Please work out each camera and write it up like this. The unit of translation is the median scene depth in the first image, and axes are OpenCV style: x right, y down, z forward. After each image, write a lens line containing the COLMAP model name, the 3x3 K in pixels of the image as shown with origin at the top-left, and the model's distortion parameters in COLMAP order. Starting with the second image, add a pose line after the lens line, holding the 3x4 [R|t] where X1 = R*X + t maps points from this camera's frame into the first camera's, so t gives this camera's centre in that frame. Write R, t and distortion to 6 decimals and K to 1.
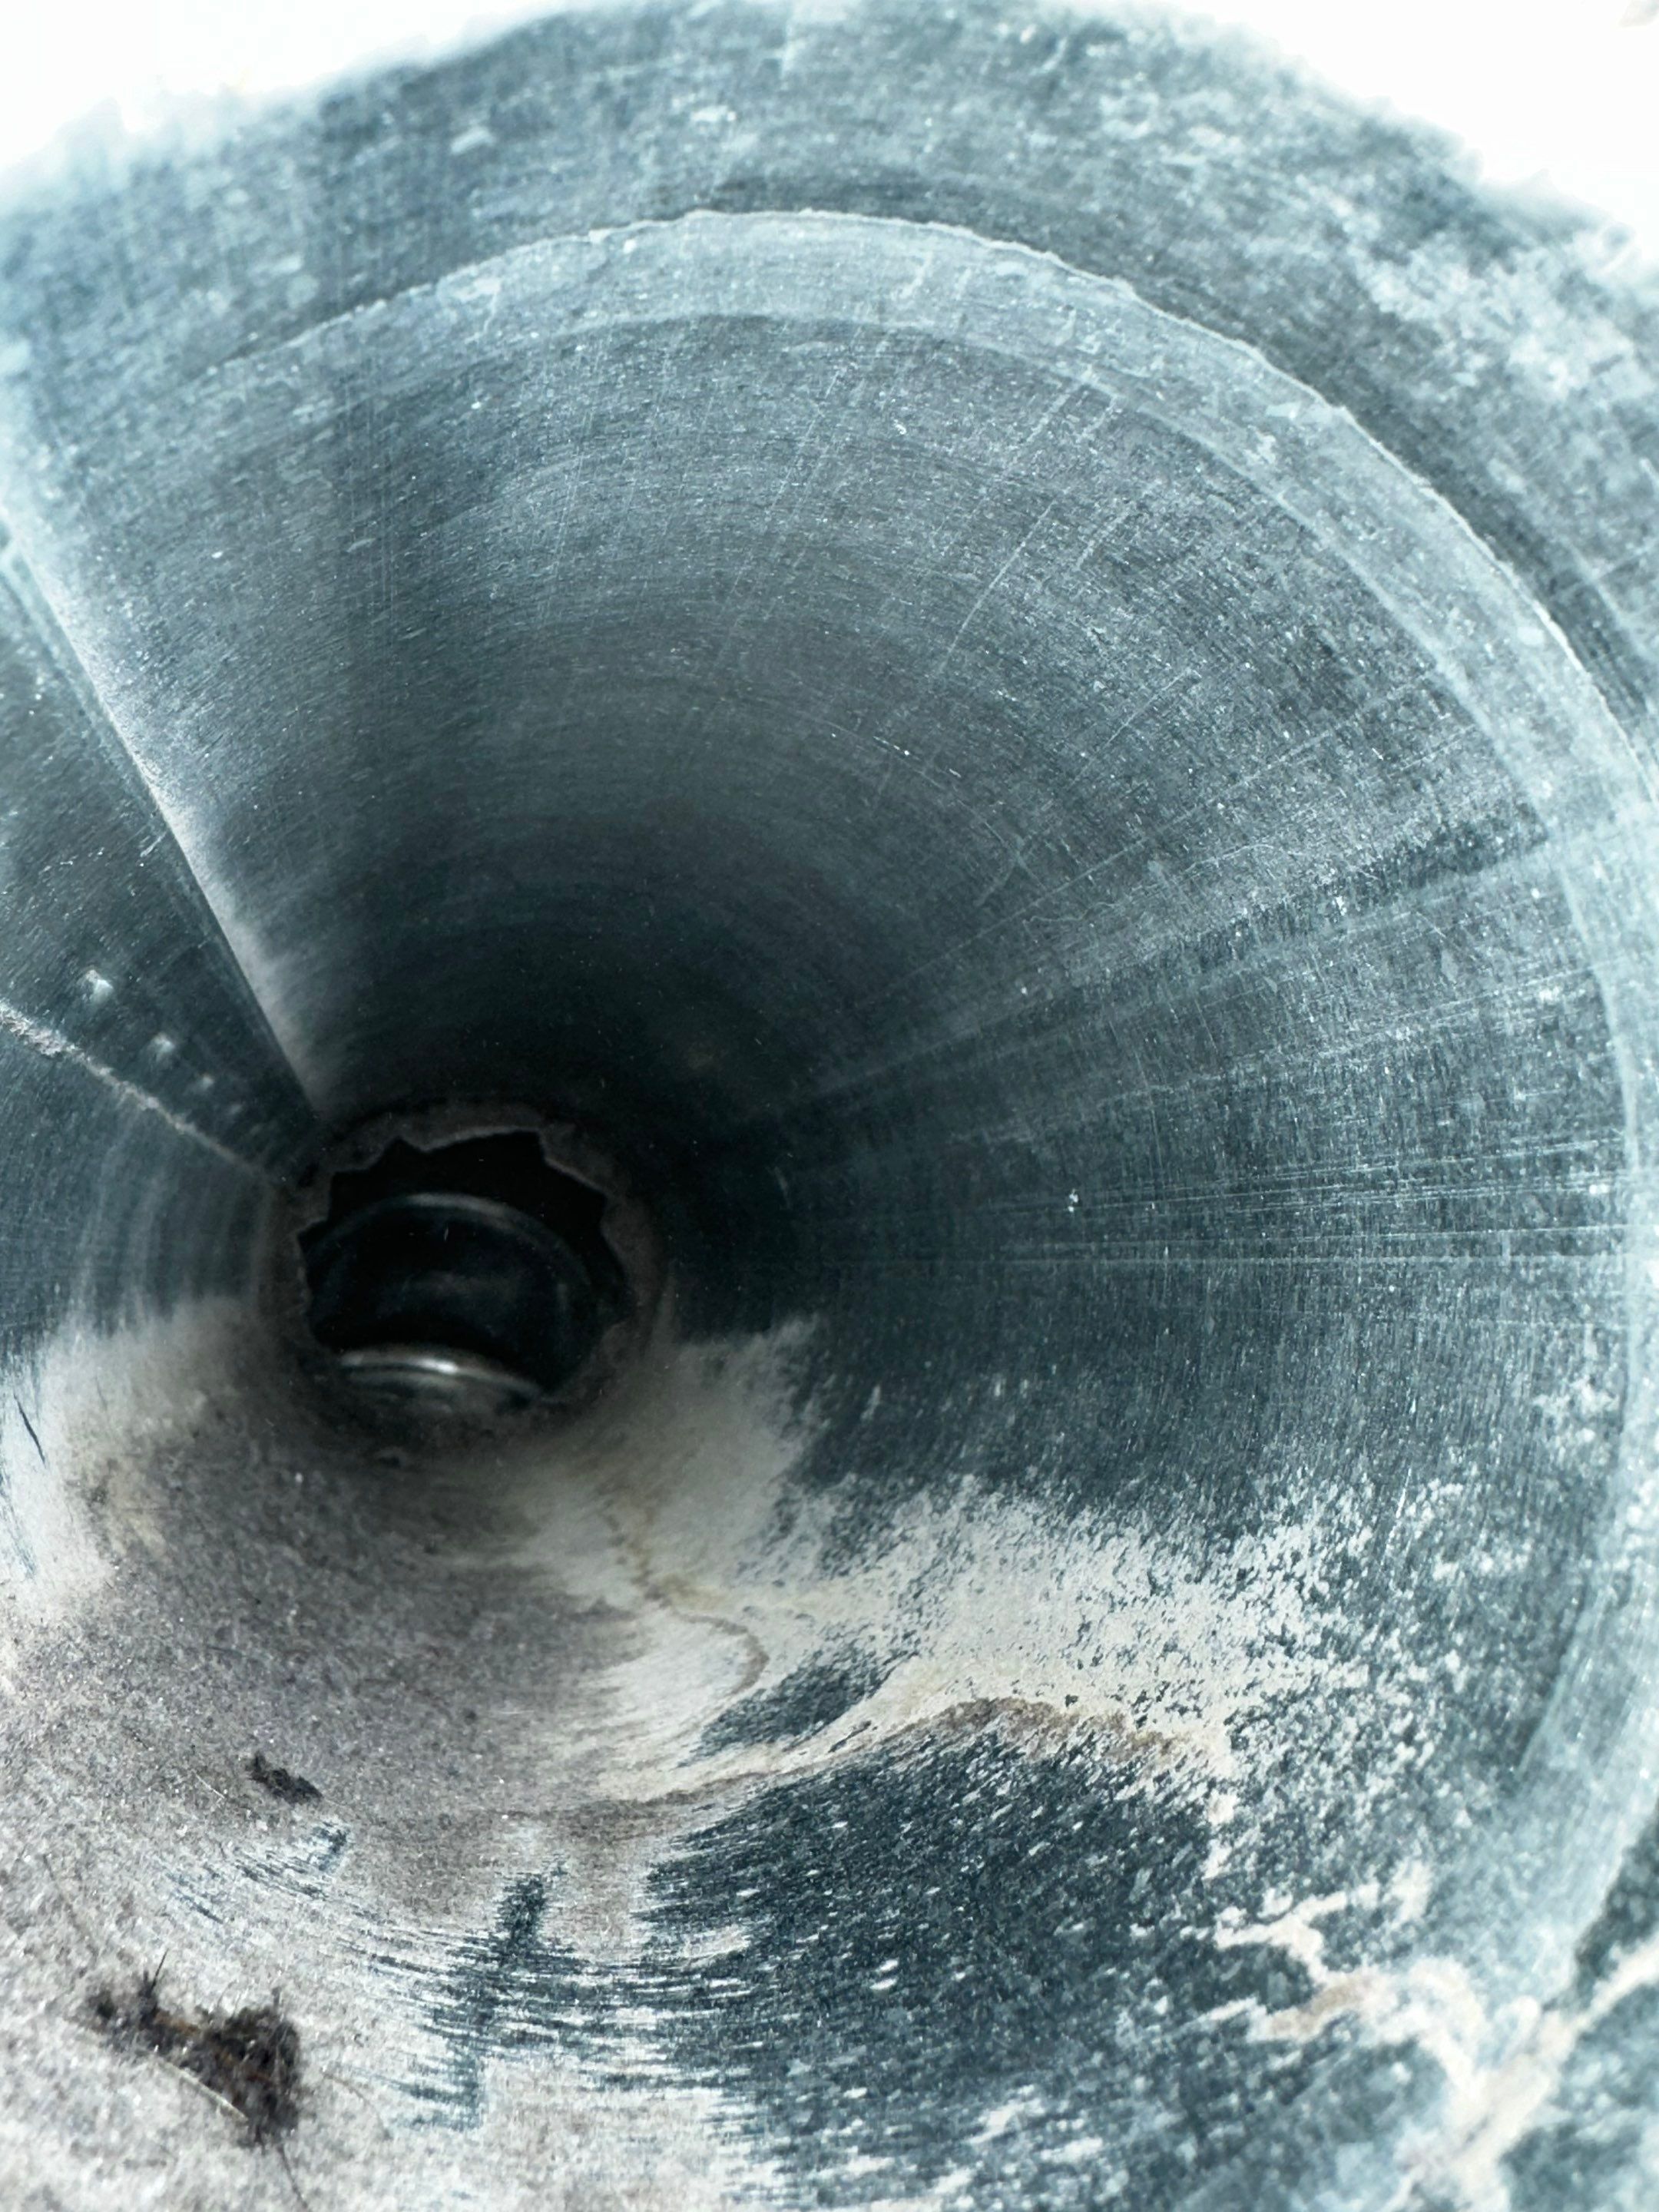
lens RADIAL K [[1630.6, 0, 693.4], [0, 1630.6, 1030.1], [0, 0, 1]] dist [0.001497, 0.000876]
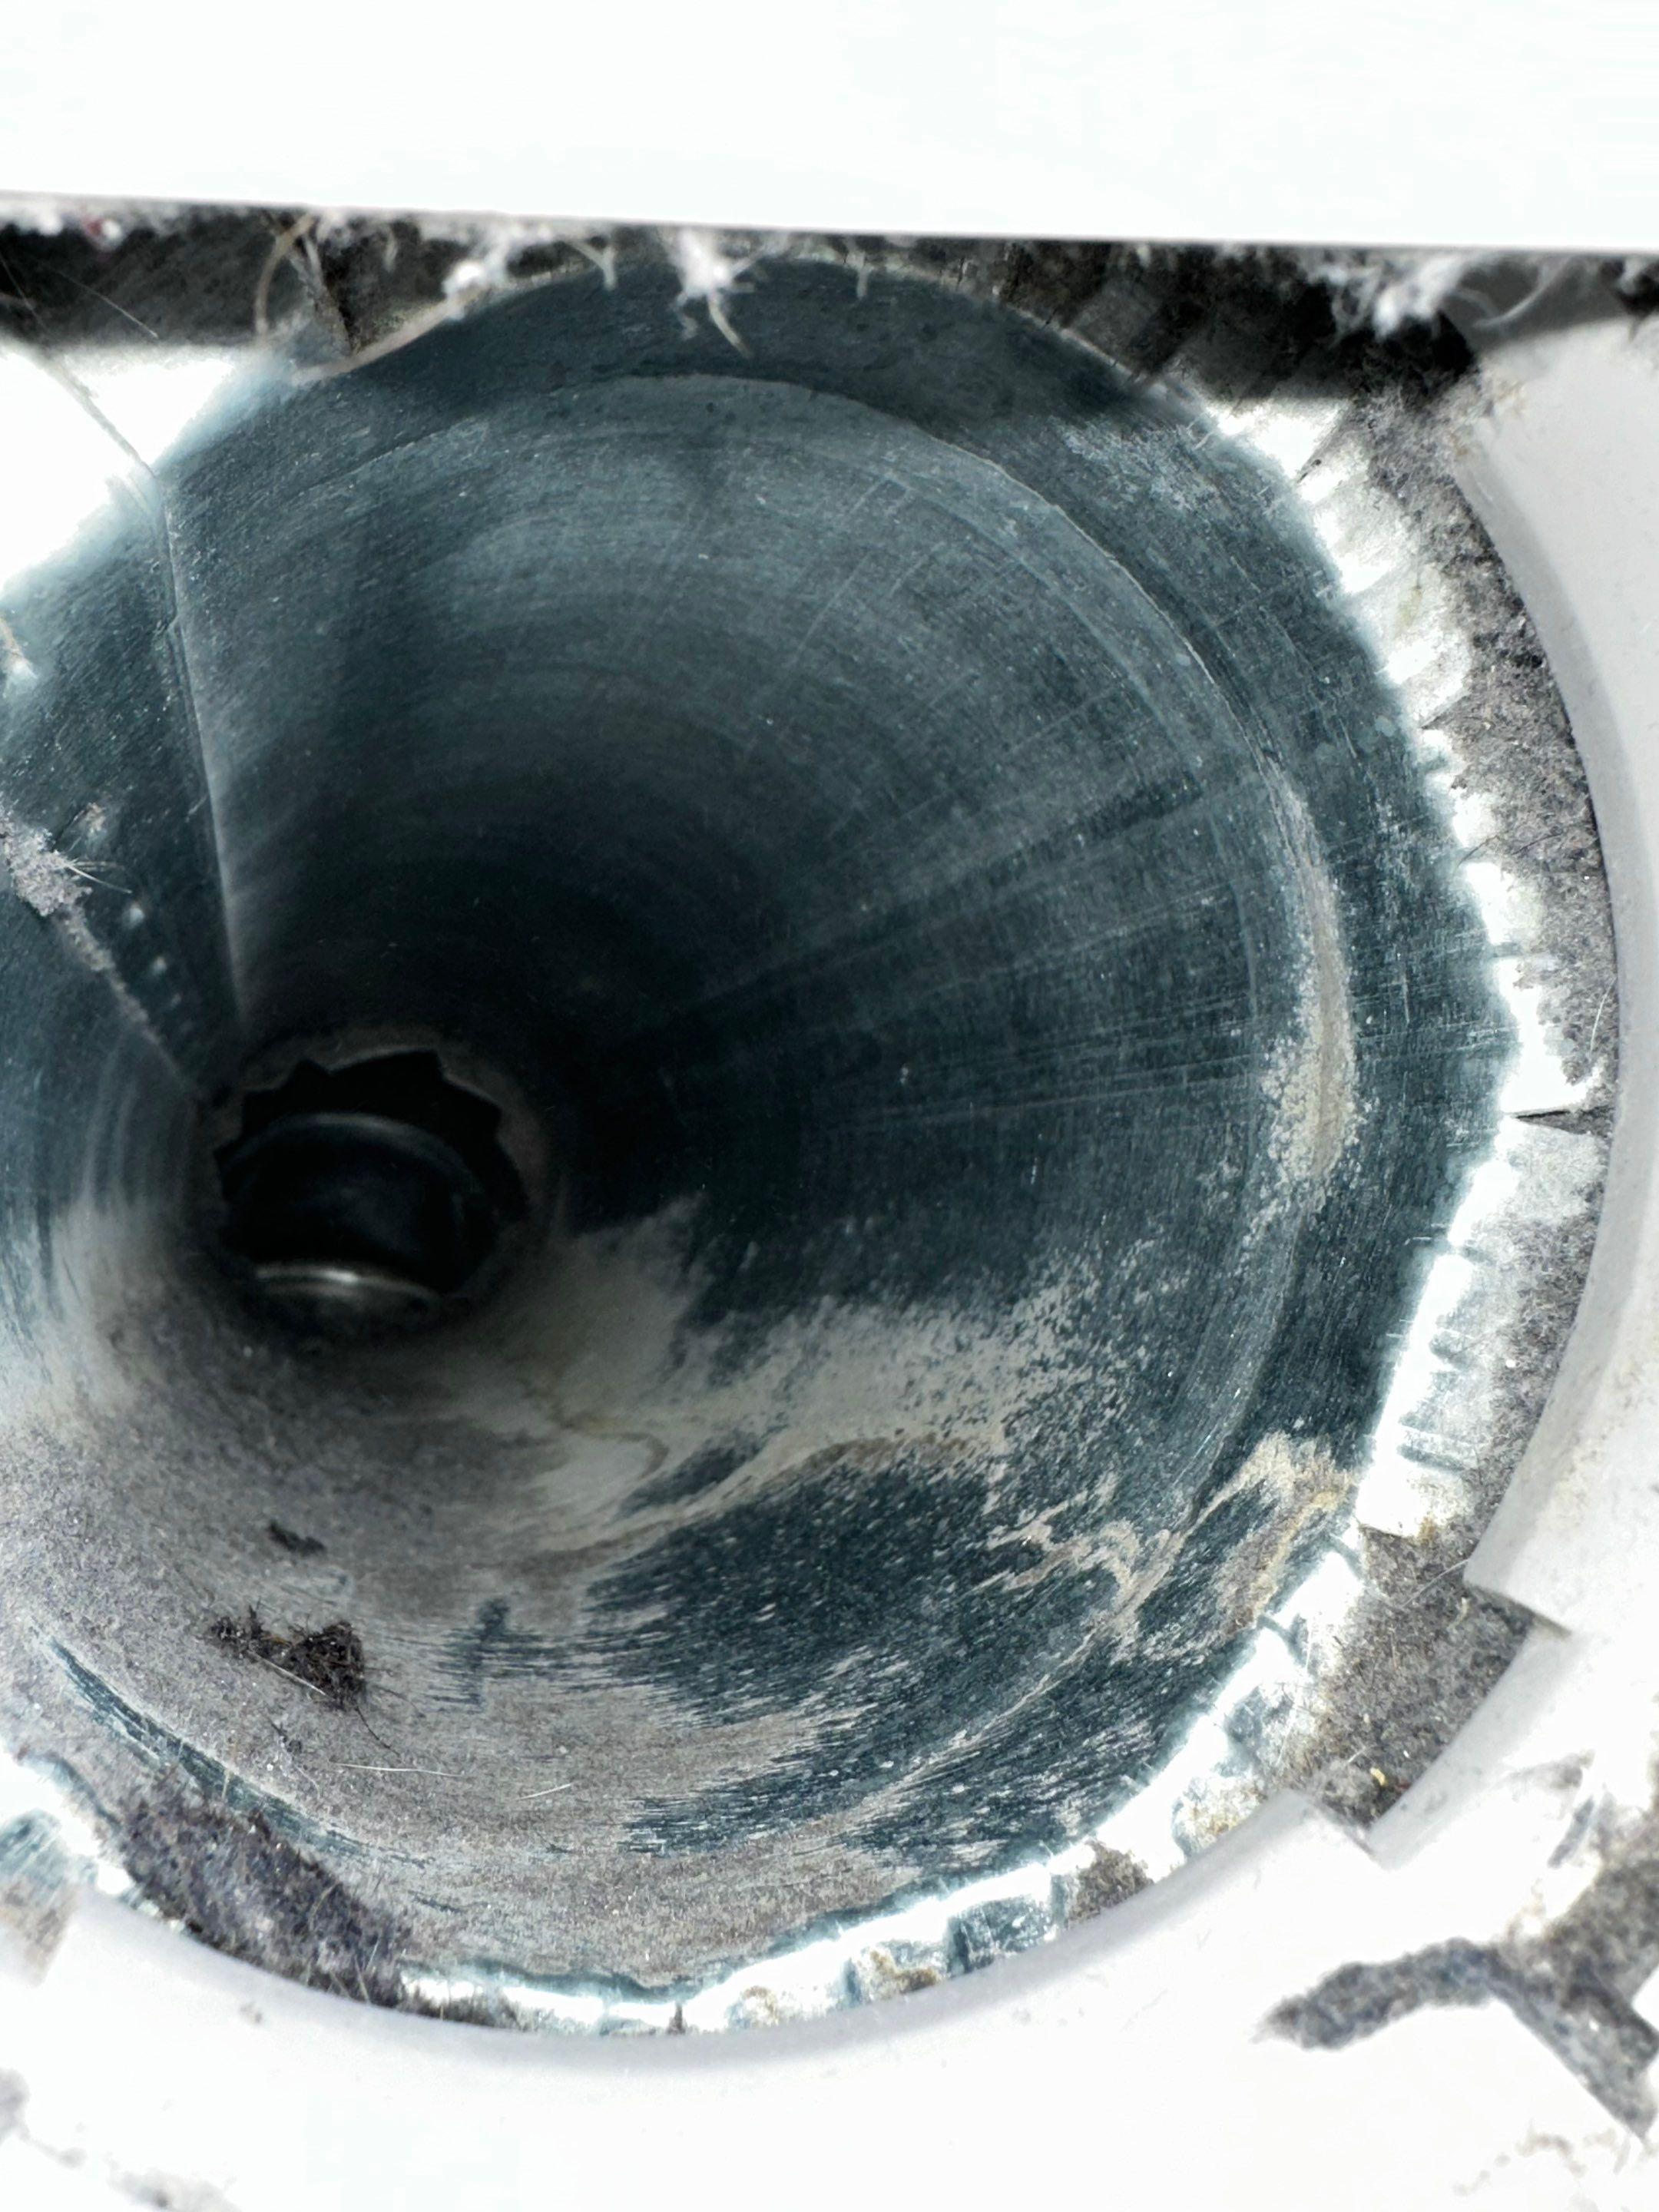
lens RADIAL K [[1643.7, 0, 674.7], [0, 1643.7, 1079.7], [0, 0, 1]] dist [-0.000197, -0.001027]
pose [[0.997387, -0.023576, 0.068284, -0.049298], [0.018498, 0.997081, 0.074073, 0.017161], [-0.069831, -0.072616, 0.994912, -0.388935]]
